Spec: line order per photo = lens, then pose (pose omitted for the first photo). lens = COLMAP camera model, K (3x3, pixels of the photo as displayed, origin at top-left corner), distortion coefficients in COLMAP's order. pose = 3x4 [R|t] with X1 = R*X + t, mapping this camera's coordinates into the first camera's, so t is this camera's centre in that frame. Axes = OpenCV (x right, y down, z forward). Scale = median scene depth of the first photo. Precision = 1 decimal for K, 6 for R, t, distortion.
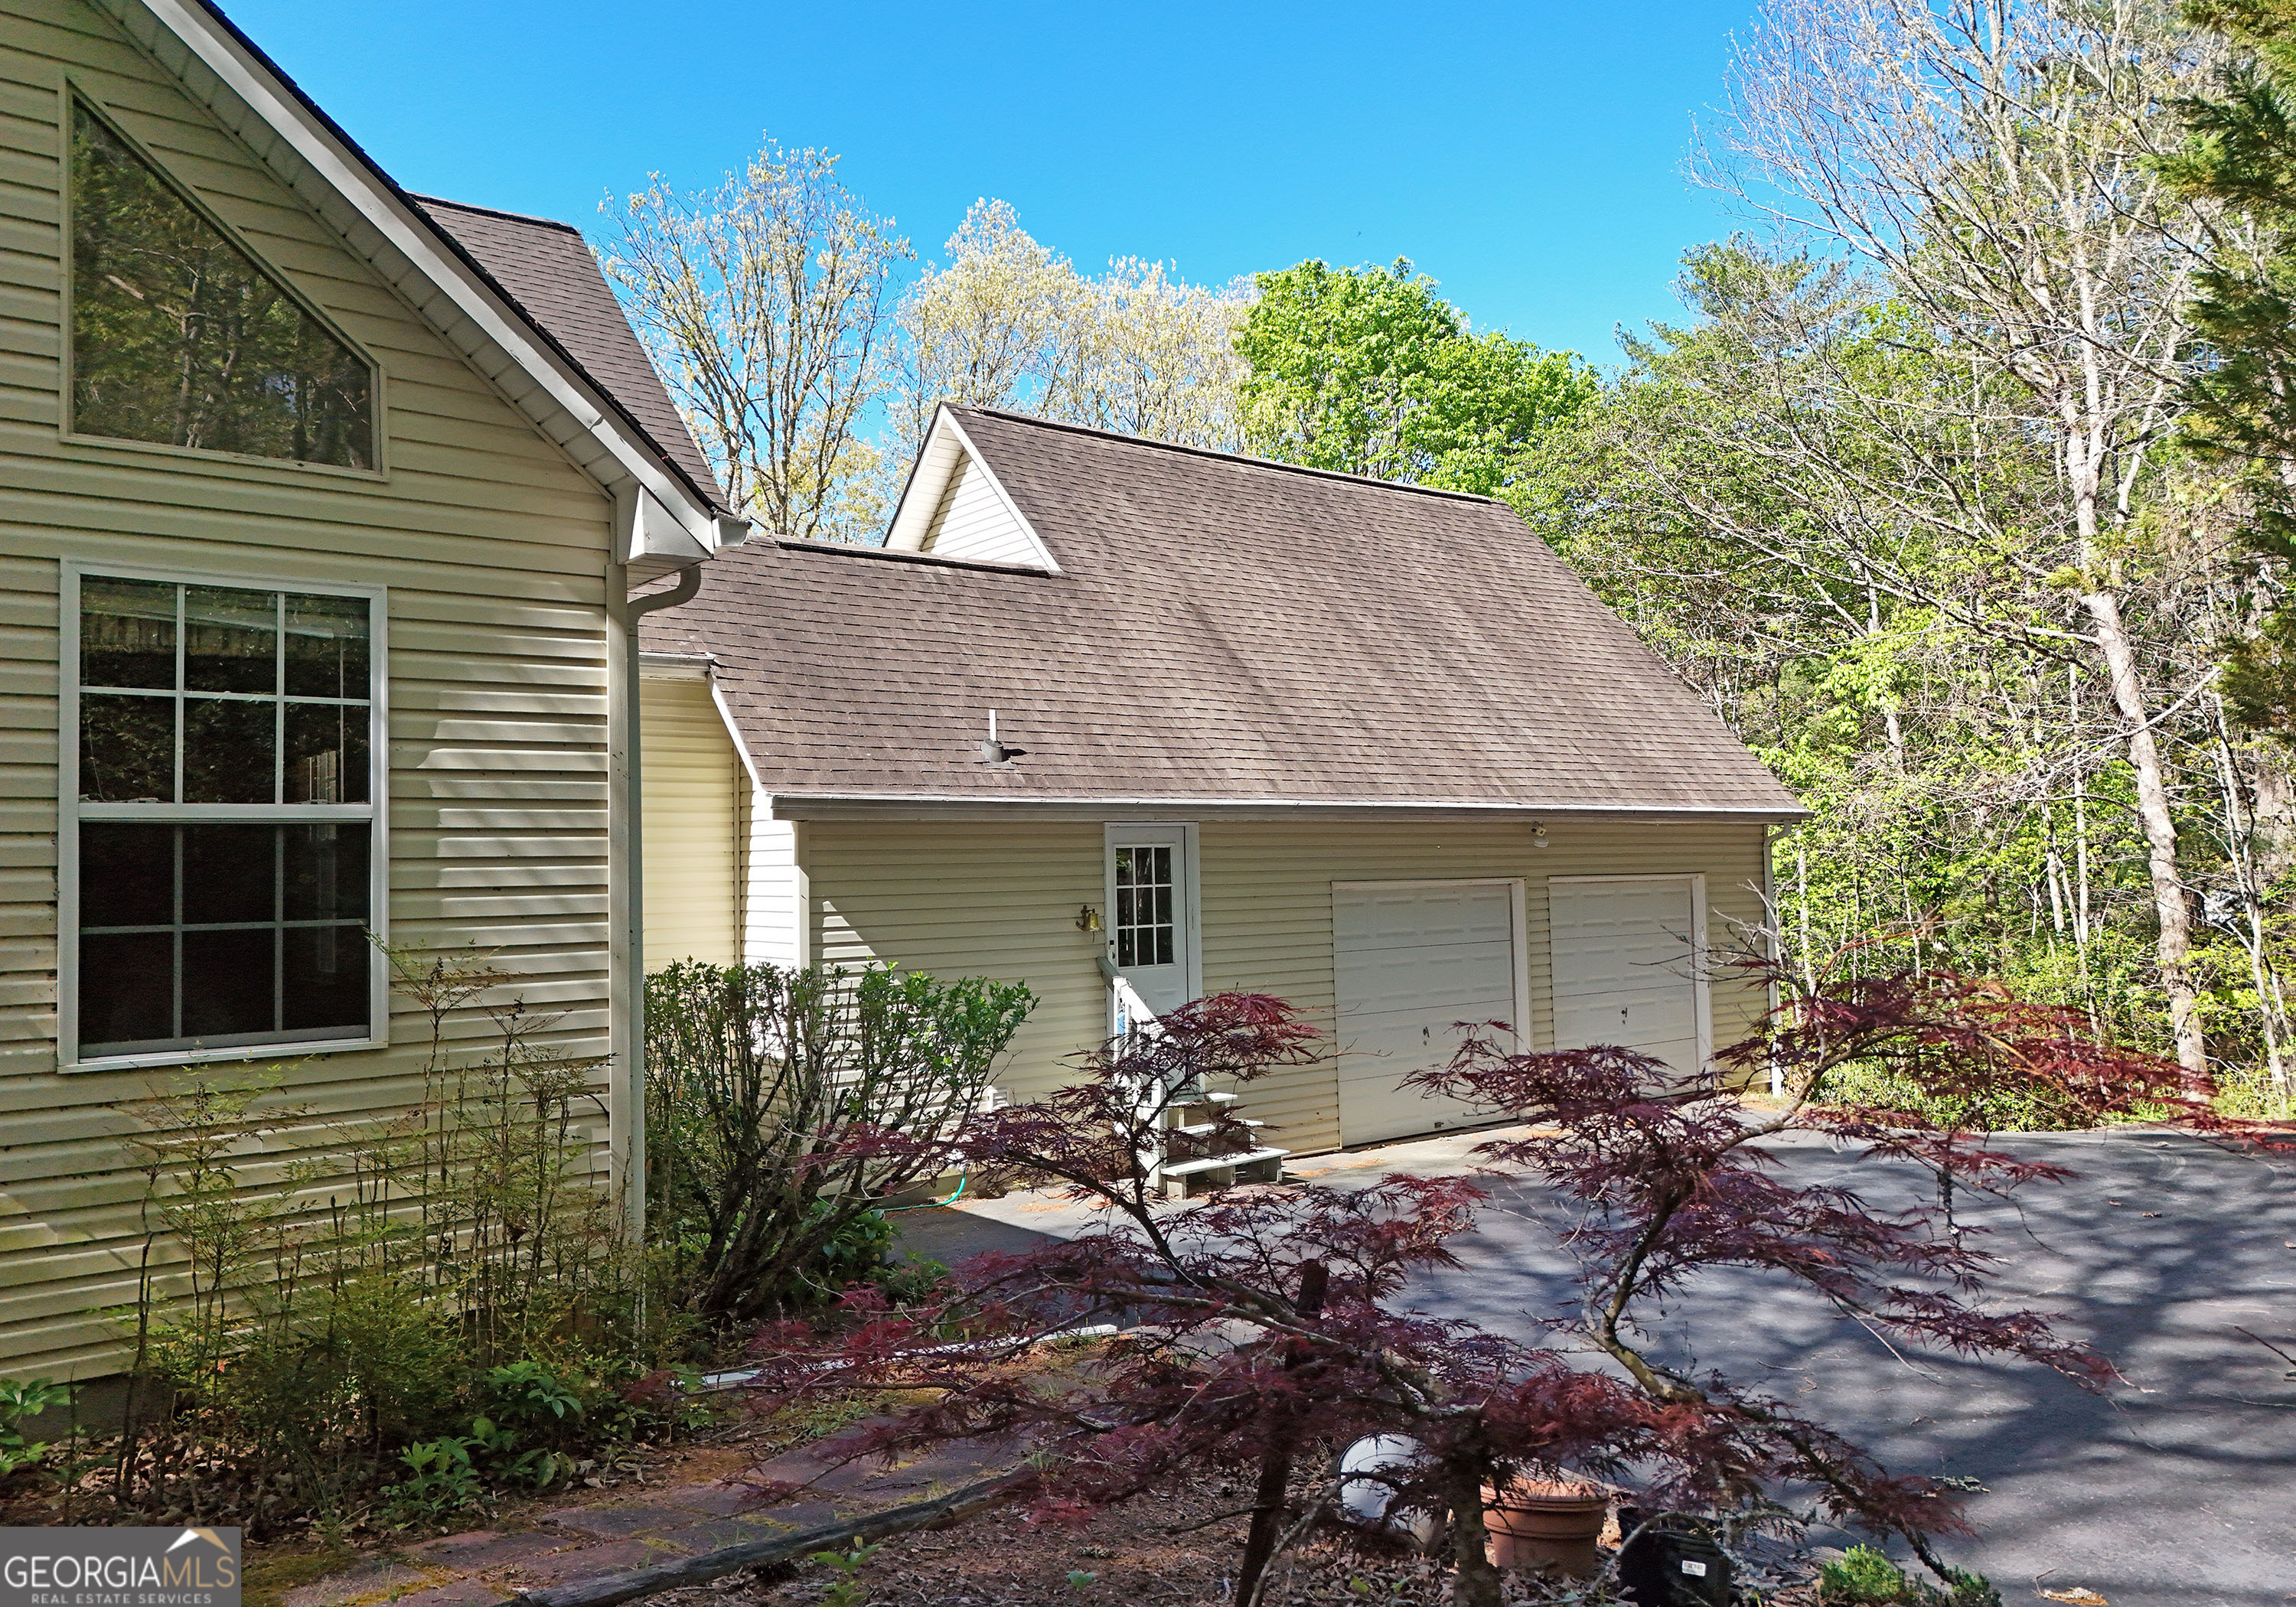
lens RADIAL K [[1685.8, 0, 1143.7], [0, 1685.8, 826.3], [0, 0, 1]] dist [0.088739, -0.094841]
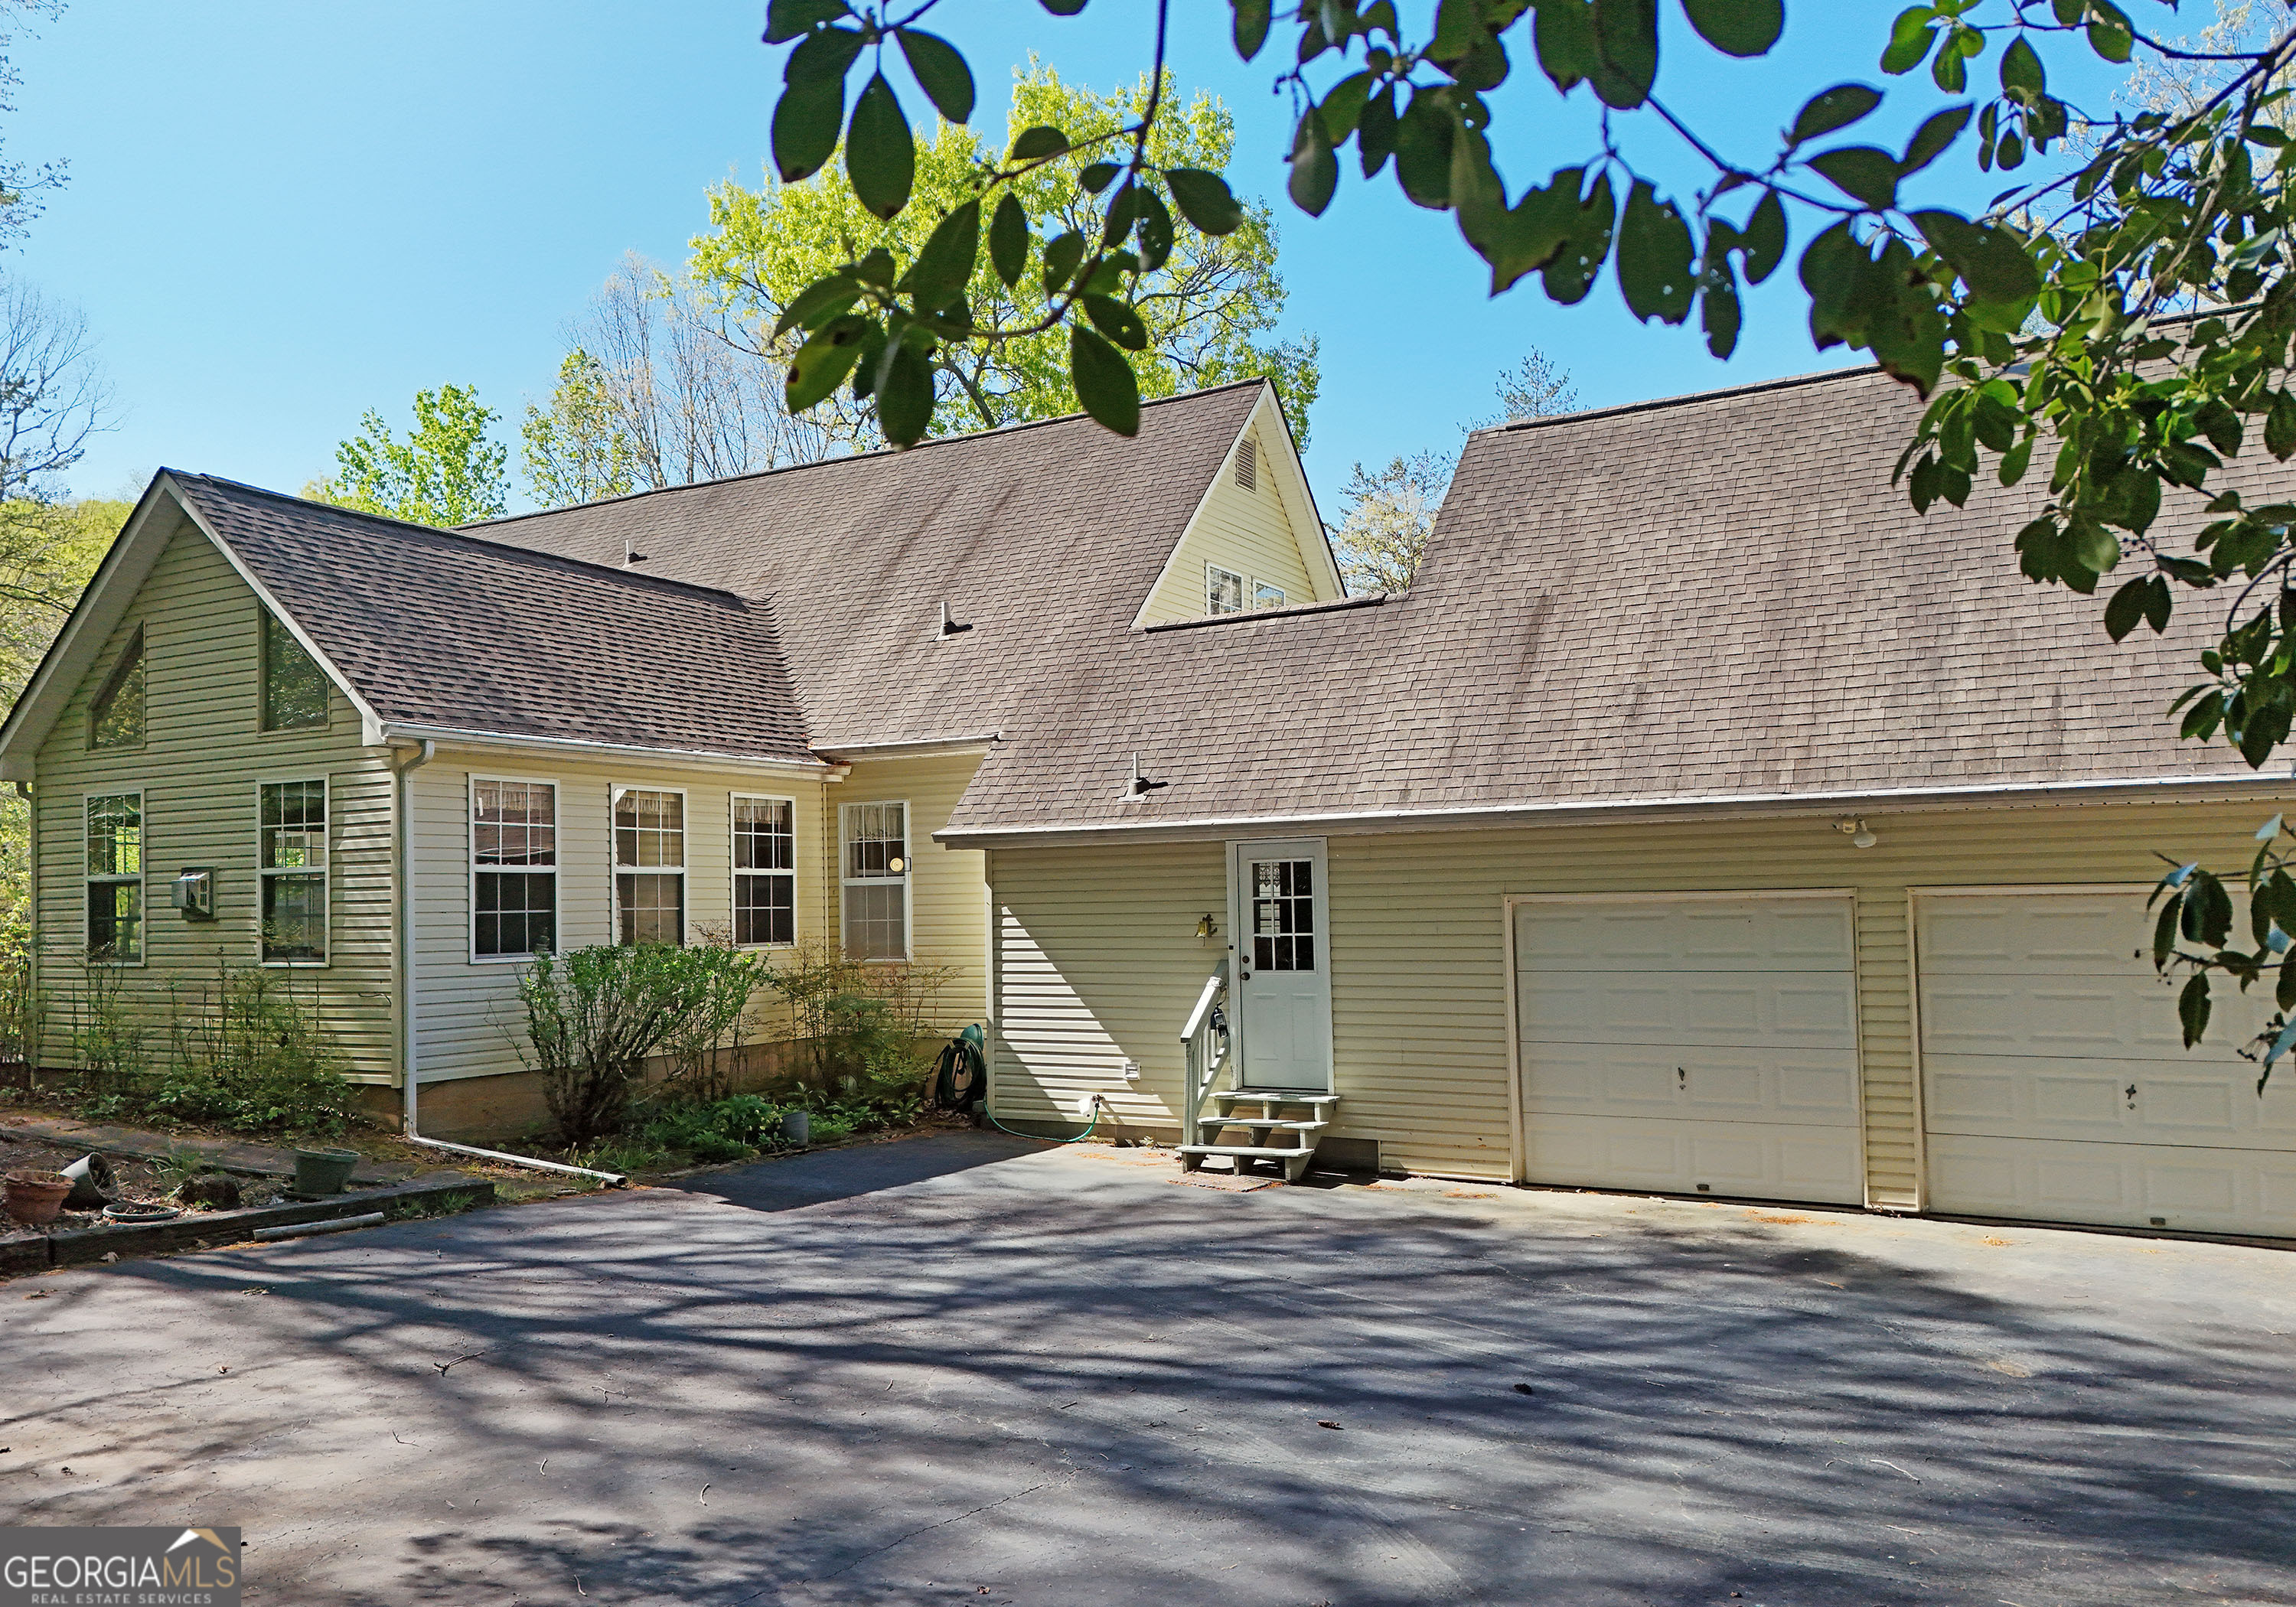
lens RADIAL K [[1685.8, 0, 1143.7], [0, 1685.8, 826.3], [0, 0, 1]] dist [0.088739, -0.094841]
pose [[0.367775, -0.030094, -0.929428, 1.010535], [0.034491, 0.999230, -0.018706, 0.006979], [0.929275, -0.025177, 0.368530, 0.526070]]
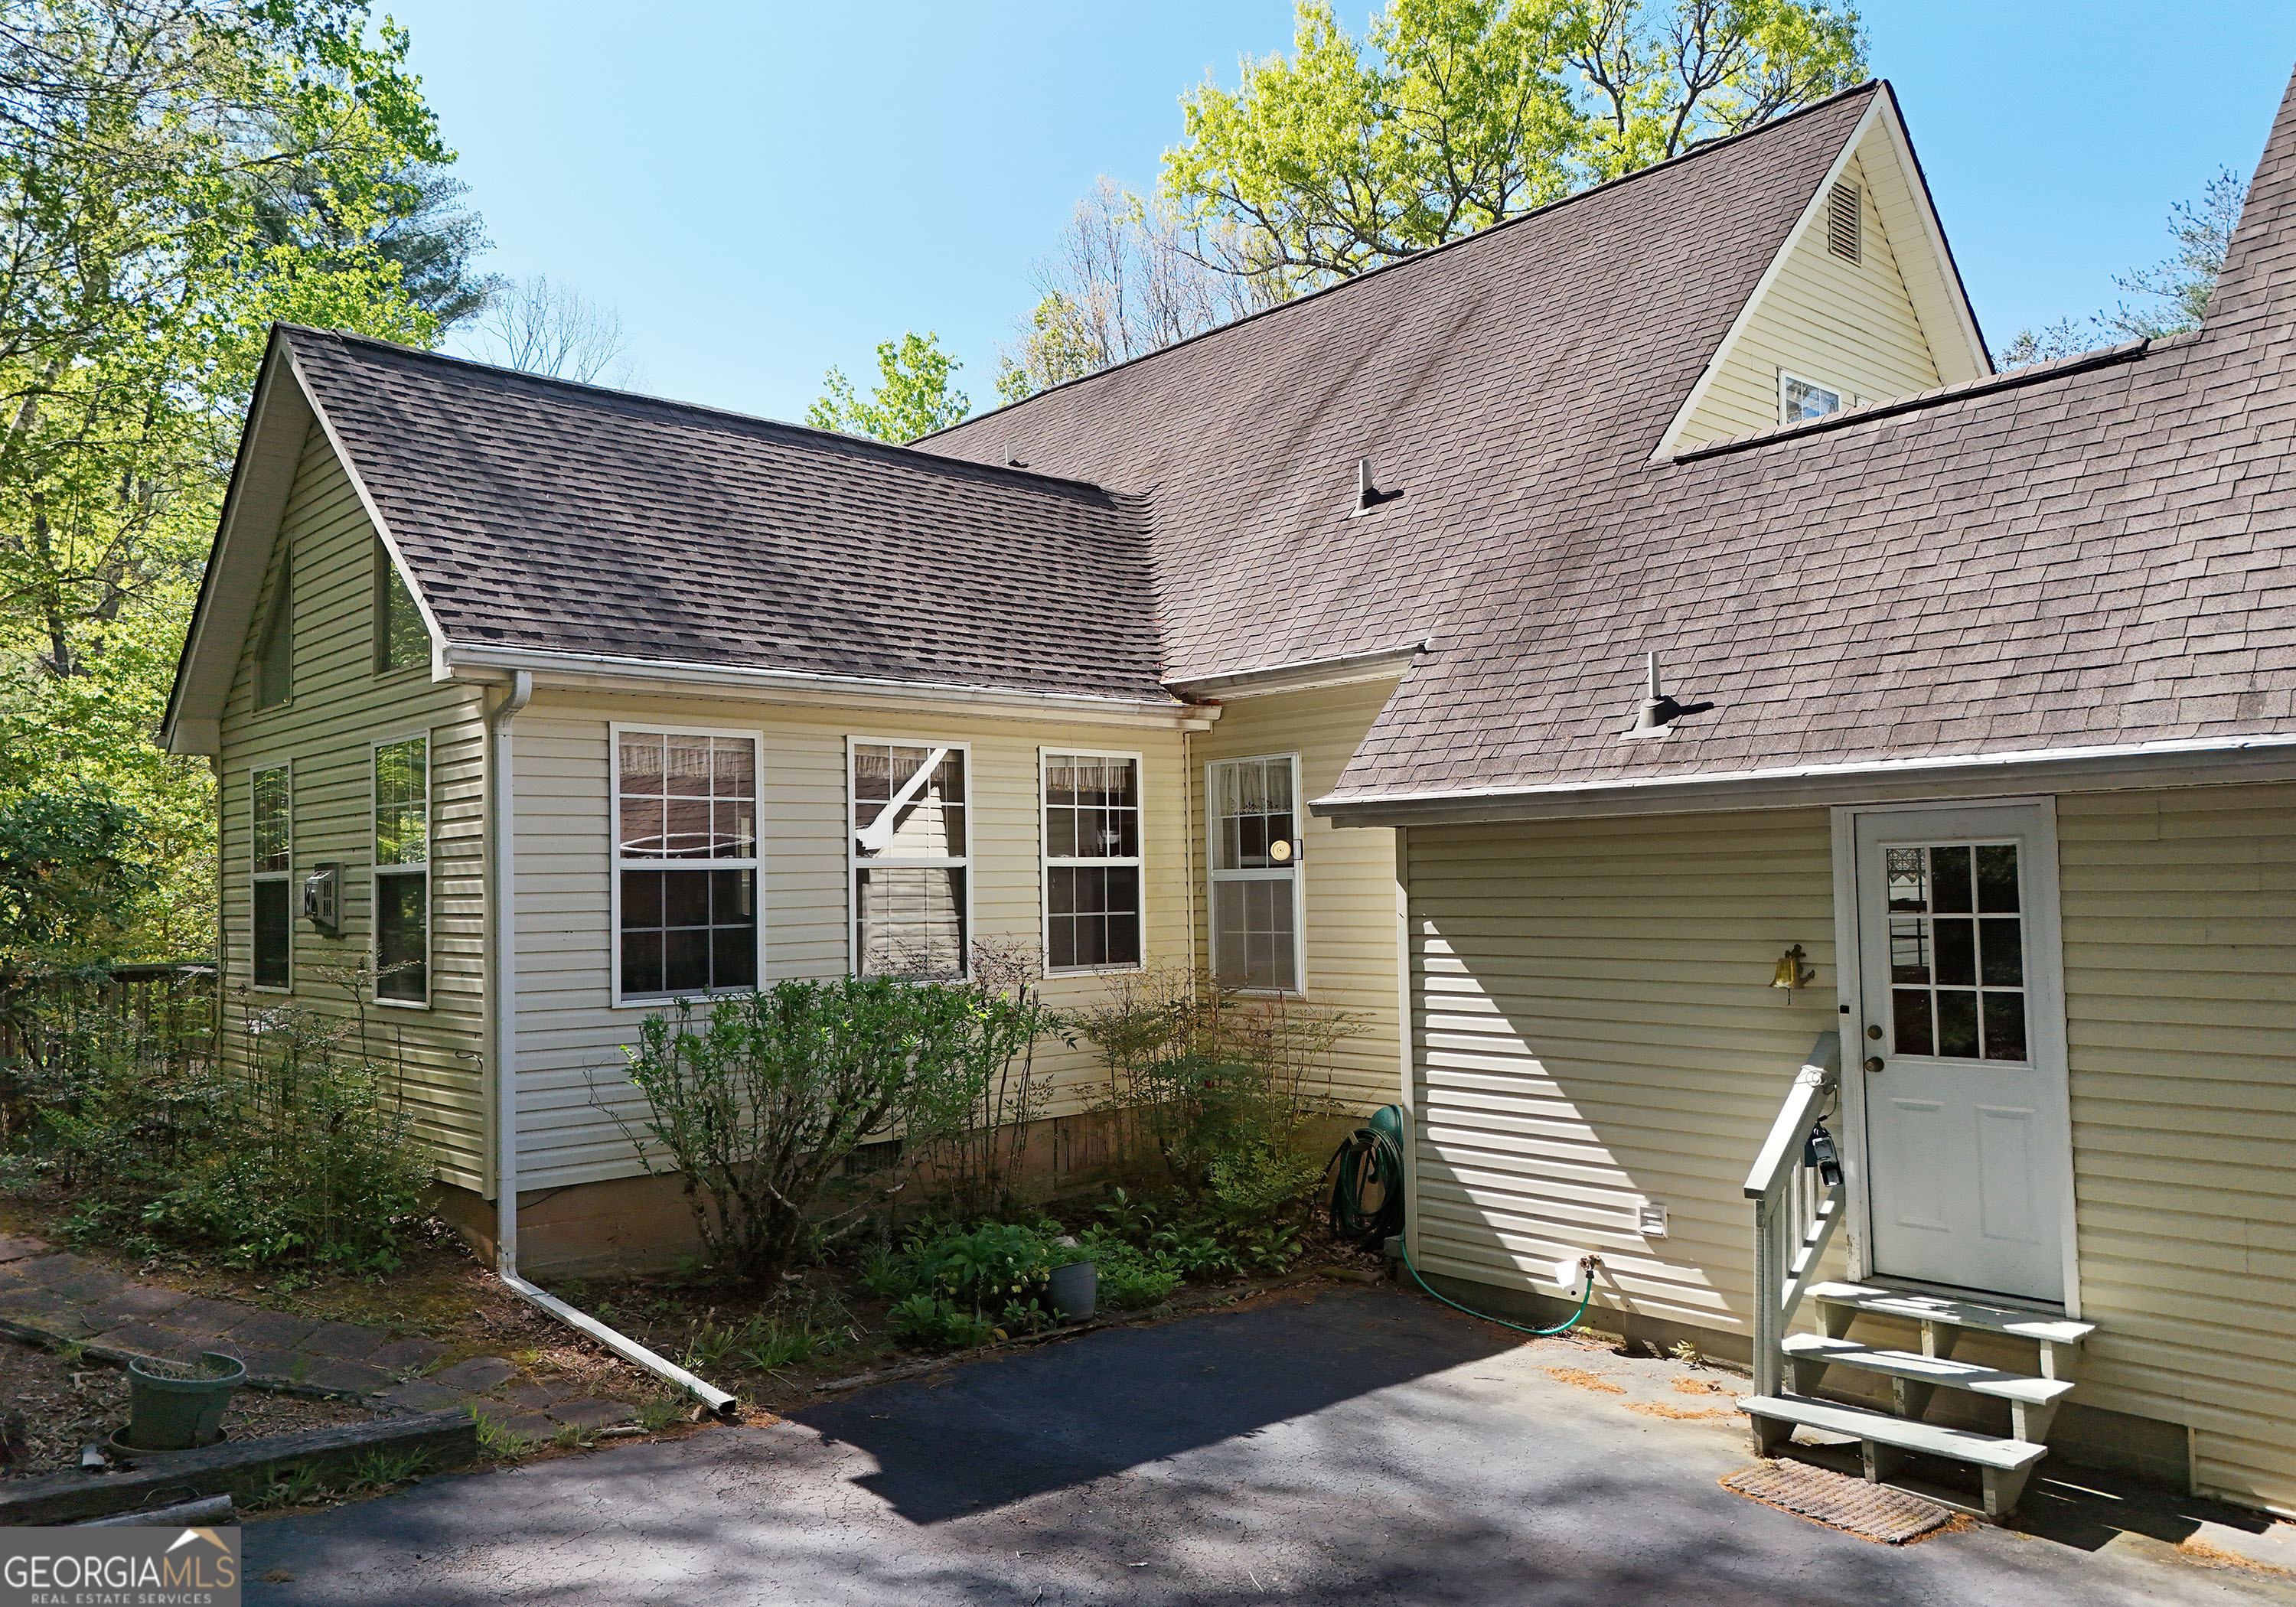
lens RADIAL K [[1685.8, 0, 1143.7], [0, 1685.8, 826.3], [0, 0, 1]] dist [0.088739, -0.094841]
pose [[0.060395, -0.016810, -0.998033, 0.567551], [0.043420, 0.998956, -0.014198, 0.002362], [0.997230, -0.042478, 0.061061, 0.713965]]
